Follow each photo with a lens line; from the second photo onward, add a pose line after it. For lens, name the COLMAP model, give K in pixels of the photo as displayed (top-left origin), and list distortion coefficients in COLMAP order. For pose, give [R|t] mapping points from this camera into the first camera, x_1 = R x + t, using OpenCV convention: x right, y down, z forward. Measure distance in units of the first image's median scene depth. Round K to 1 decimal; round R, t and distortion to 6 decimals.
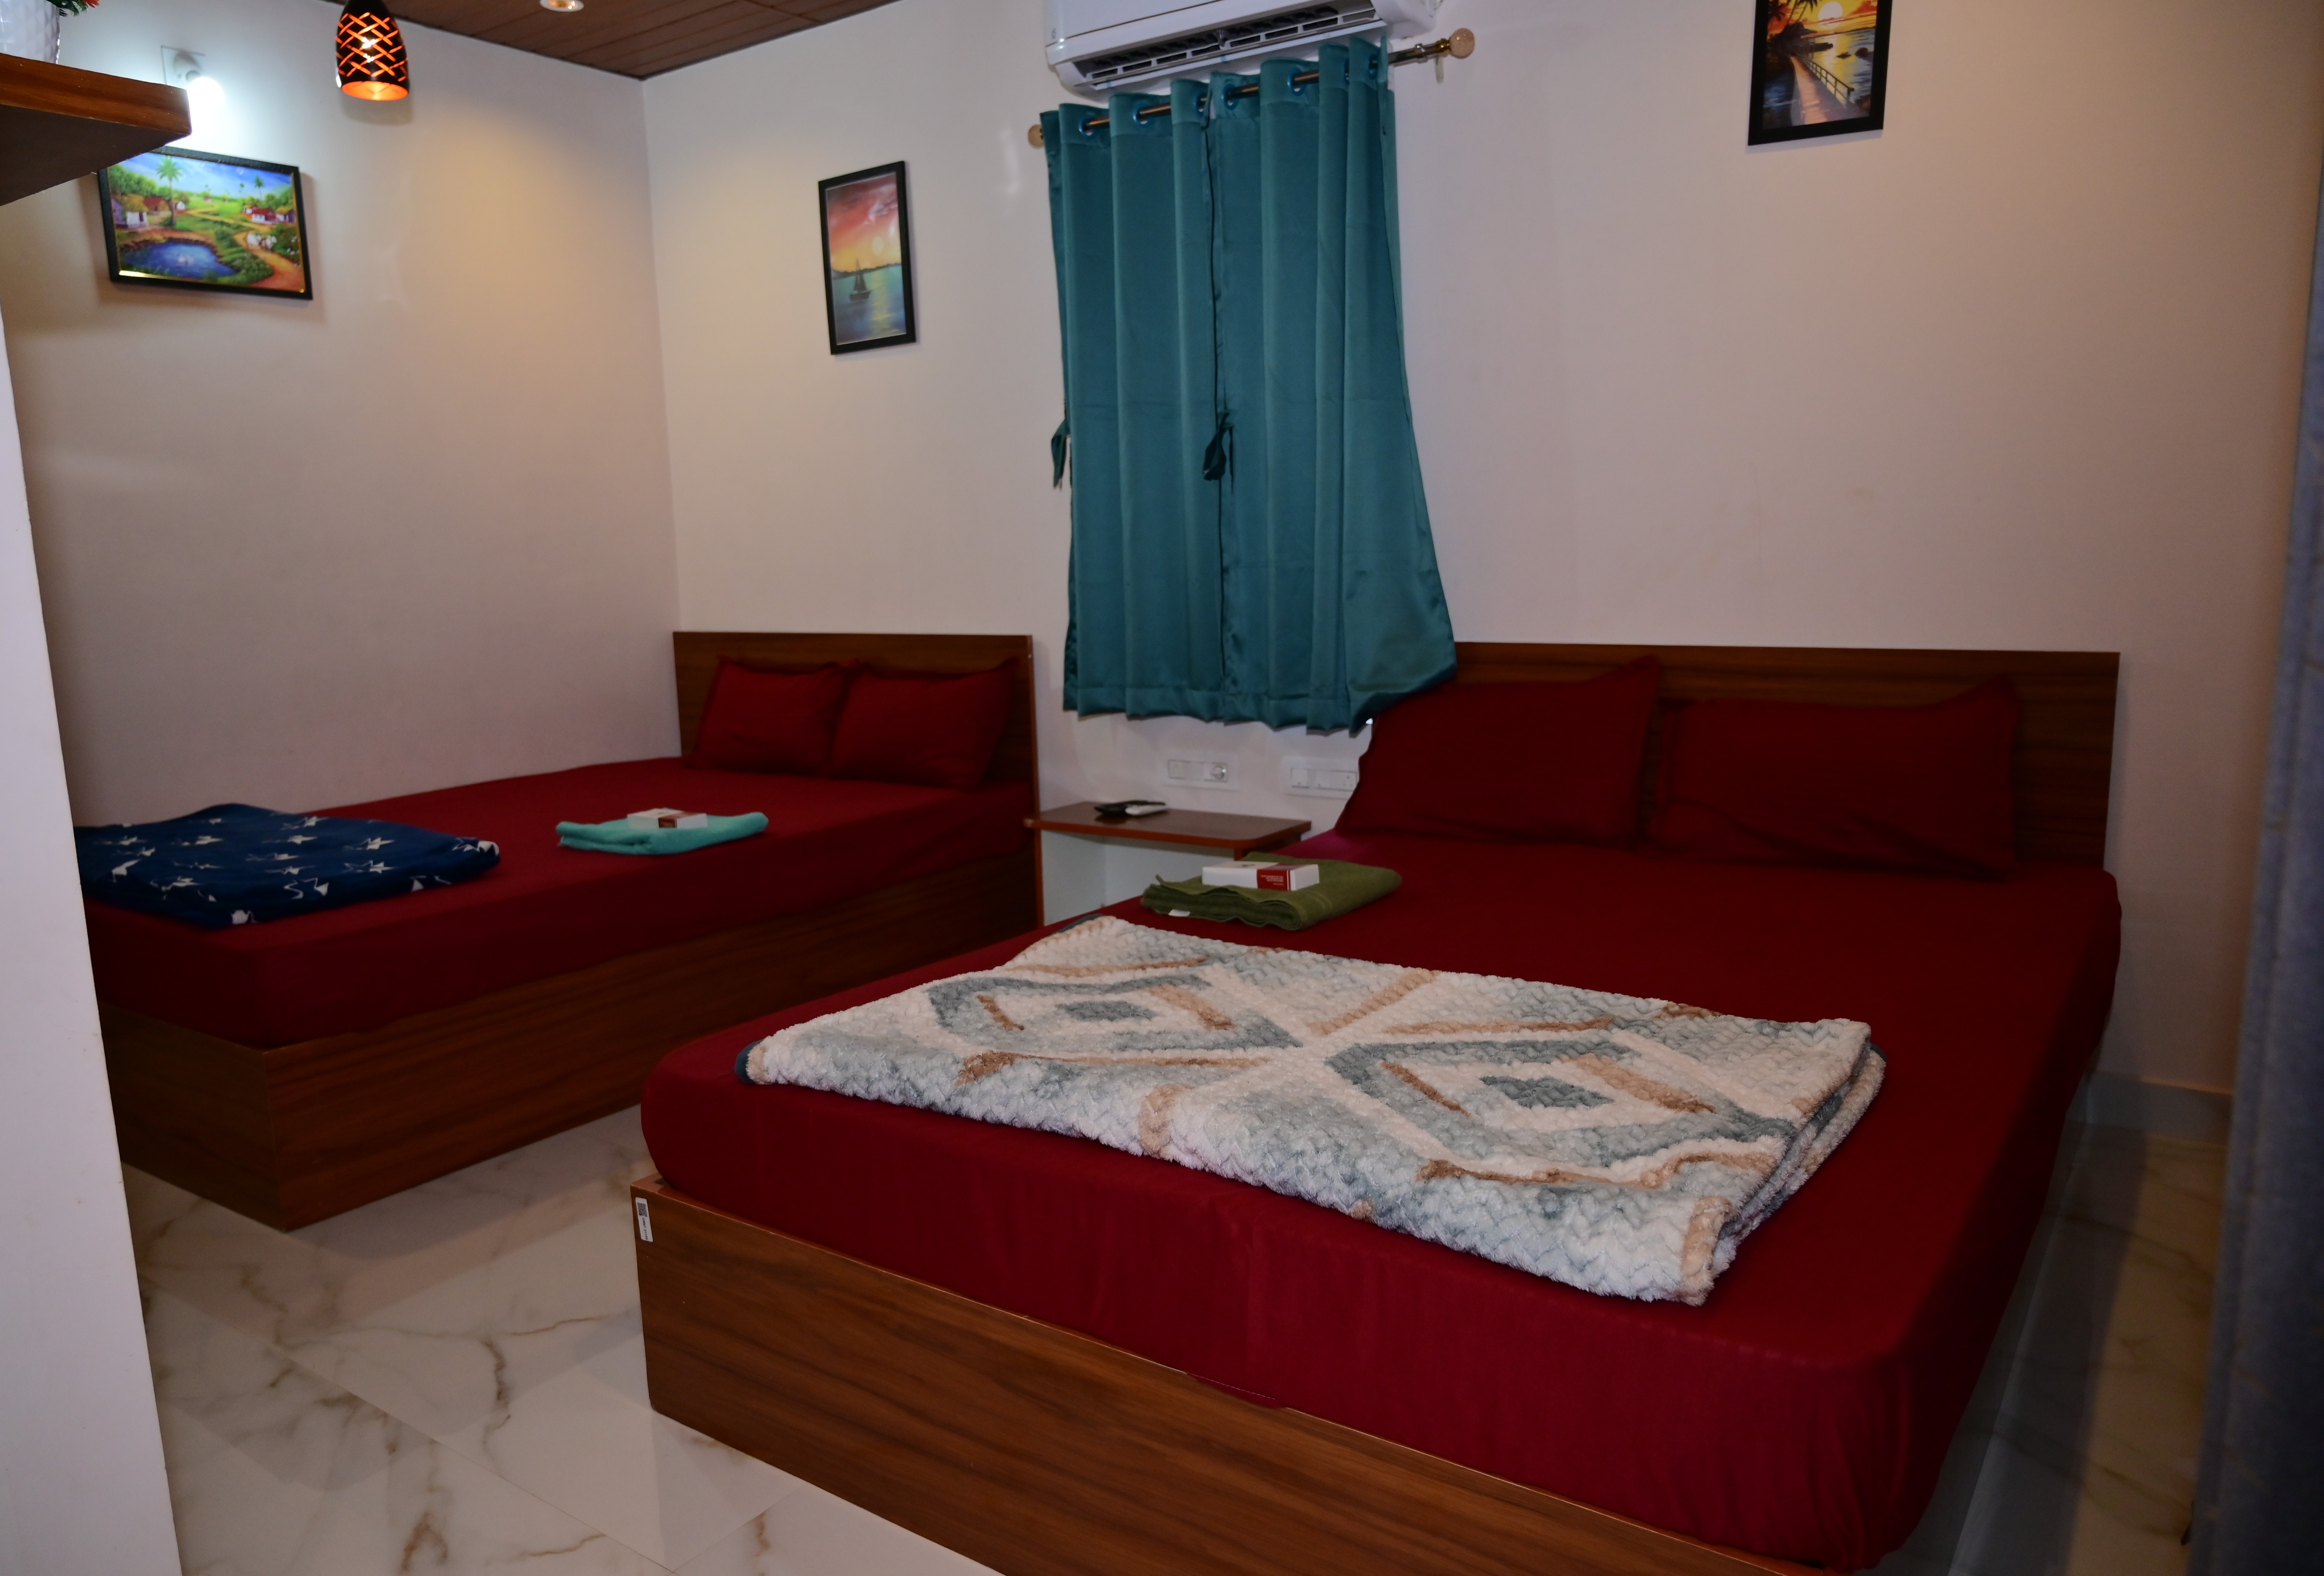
lens RADIAL K [[1563.4, 0, 1162.0], [0, 1563.4, 788.0], [0, 0, 1]] dist [-0.007104, -0.003970]
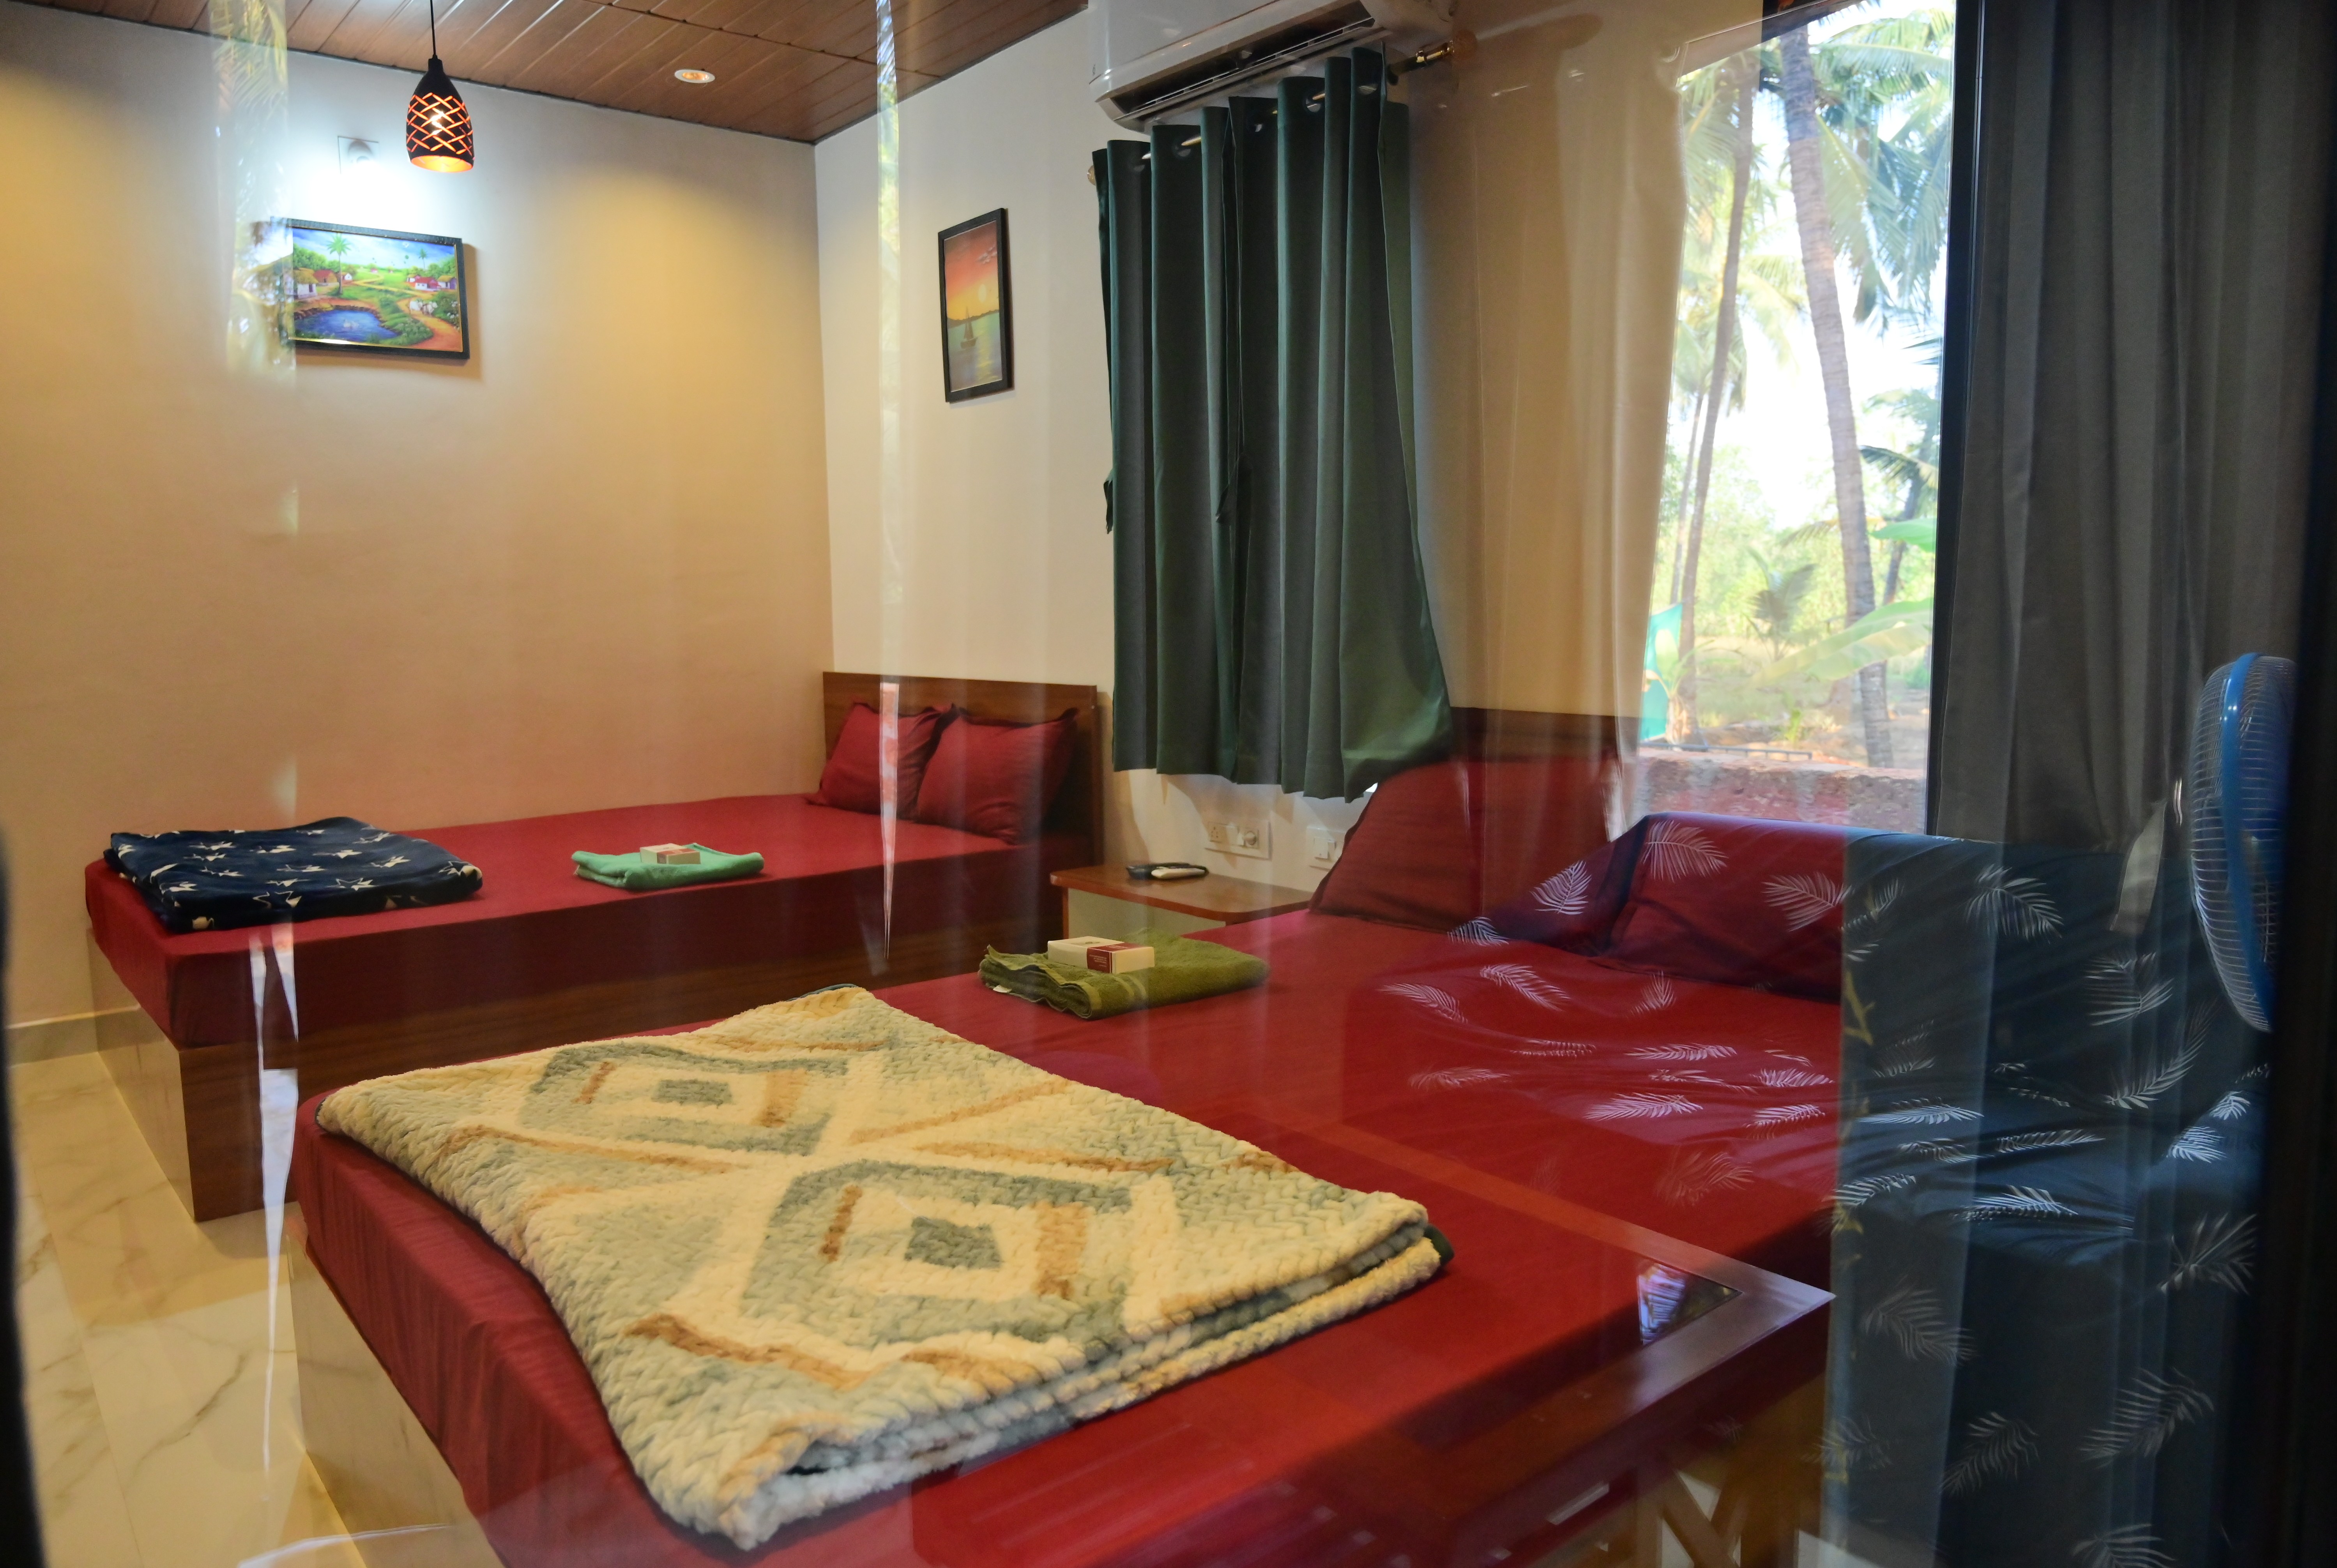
lens RADIAL K [[1560.1, 0, 1168.5], [0, 1560.1, 784.0], [0, 0, 1]] dist [-0.014296, 0.001841]
pose [[0.966448, 0.046633, -0.252595, 0.255248], [-0.054904, 0.998158, -0.025790, -0.017224], [0.250927, 0.038794, 0.967228, 0.095108]]
